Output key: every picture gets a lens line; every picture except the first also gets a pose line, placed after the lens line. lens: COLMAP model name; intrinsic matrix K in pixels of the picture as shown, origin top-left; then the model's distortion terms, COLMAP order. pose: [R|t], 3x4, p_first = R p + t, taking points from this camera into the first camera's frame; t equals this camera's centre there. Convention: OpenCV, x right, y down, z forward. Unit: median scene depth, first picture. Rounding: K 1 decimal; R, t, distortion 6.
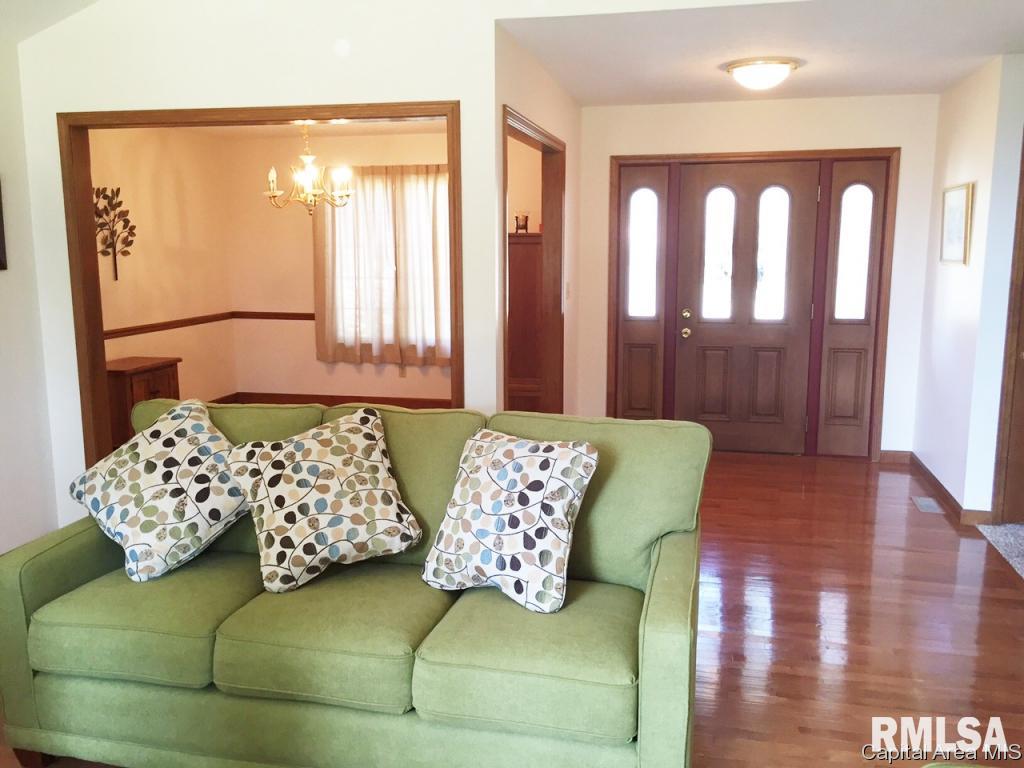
lens RADIAL K [[872.9, 0, 512.0], [0, 872.9, 384.0], [0, 0, 1]] dist [0.074210, -0.091968]
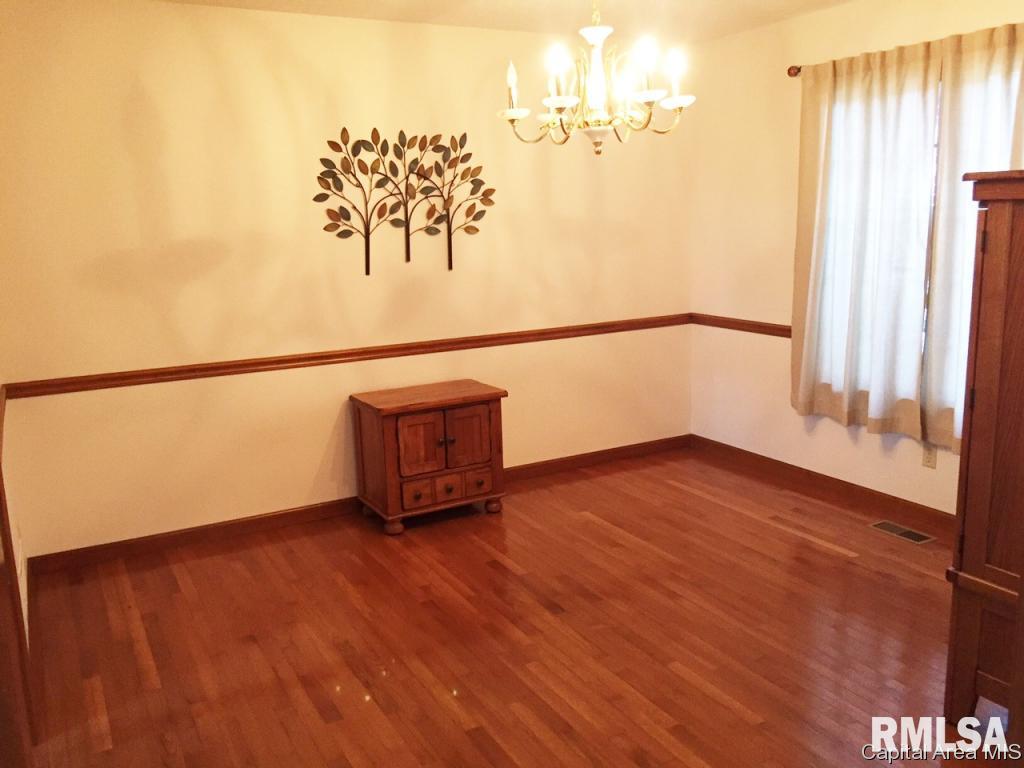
lens RADIAL K [[872.9, 0, 512.0], [0, 872.9, 384.0], [0, 0, 1]] dist [0.074210, -0.091968]
pose [[0.658447, 0.129315, -0.741434, 0.105652], [-0.093590, 0.991551, 0.089823, -0.093266], [0.746785, 0.010247, 0.664986, 0.570483]]
